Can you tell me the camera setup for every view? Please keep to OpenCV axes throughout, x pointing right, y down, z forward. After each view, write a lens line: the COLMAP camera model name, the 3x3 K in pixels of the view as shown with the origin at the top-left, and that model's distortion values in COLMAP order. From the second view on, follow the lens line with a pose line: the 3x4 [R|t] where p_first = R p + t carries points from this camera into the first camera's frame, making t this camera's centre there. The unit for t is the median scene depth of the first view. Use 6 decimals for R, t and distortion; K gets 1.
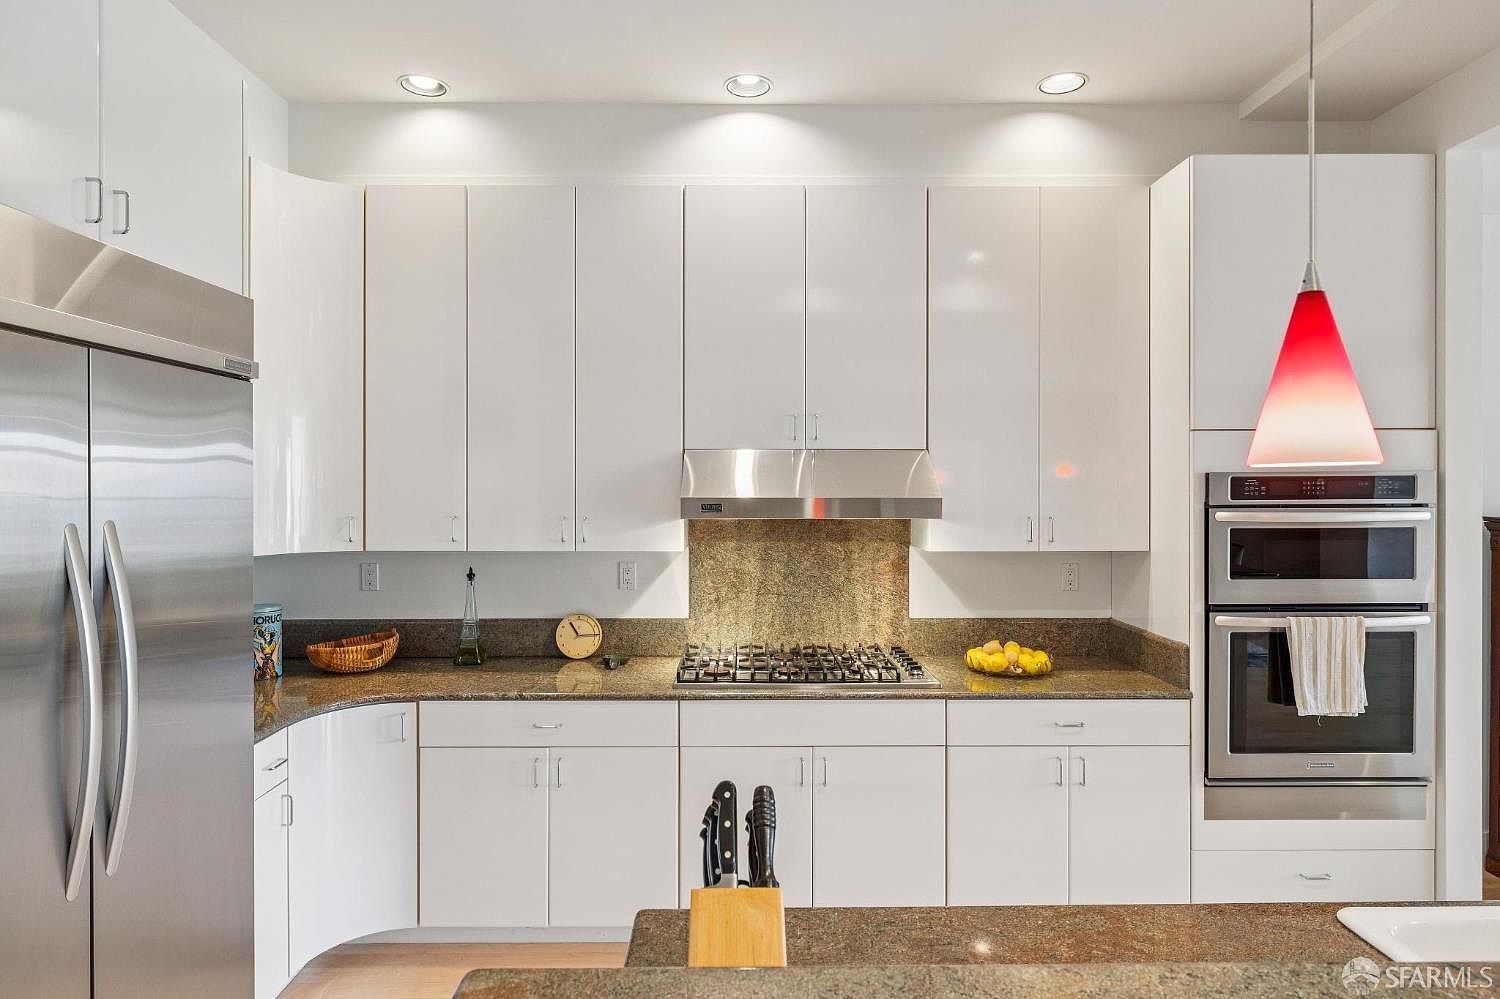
lens RADIAL K [[892.3, 0, 722.0], [0, 892.3, 494.1], [0, 0, 1]] dist [0.001335, 0.000180]
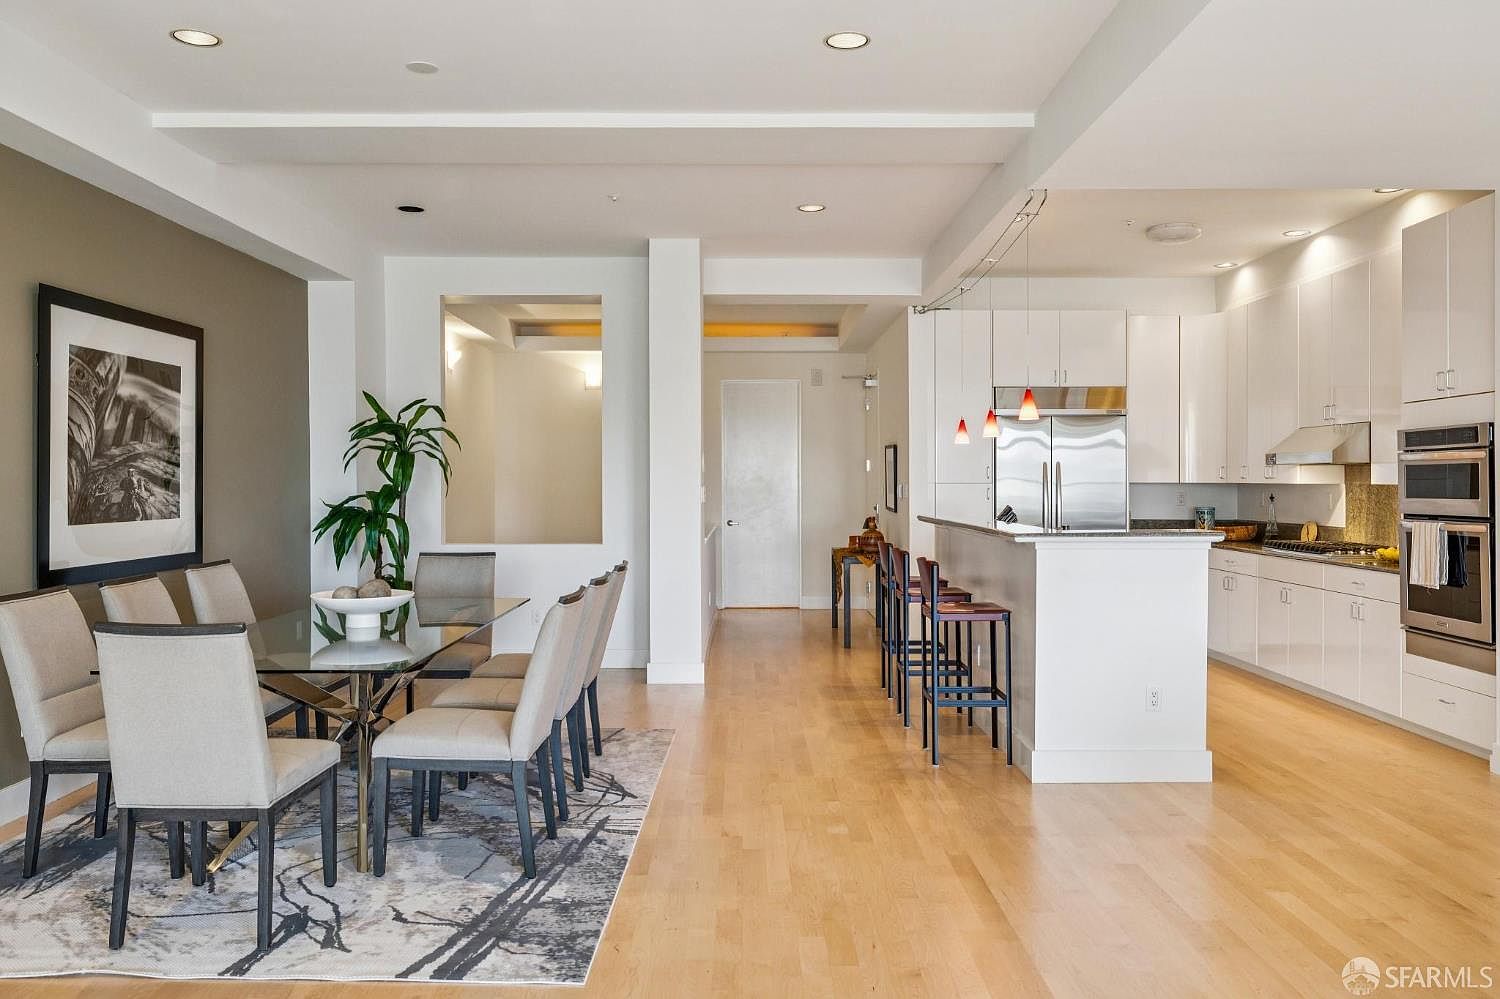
lens RADIAL K [[1085.7, 0, 750.0], [0, 1085.7, 499.5], [0, 0, 1]] dist [0.005988, 0.002745]
pose [[0.014628, 0.016989, -0.999749, 2.404456], [-0.007220, 0.999831, 0.016885, 0.072068], [0.999867, 0.006971, 0.014748, -0.175699]]
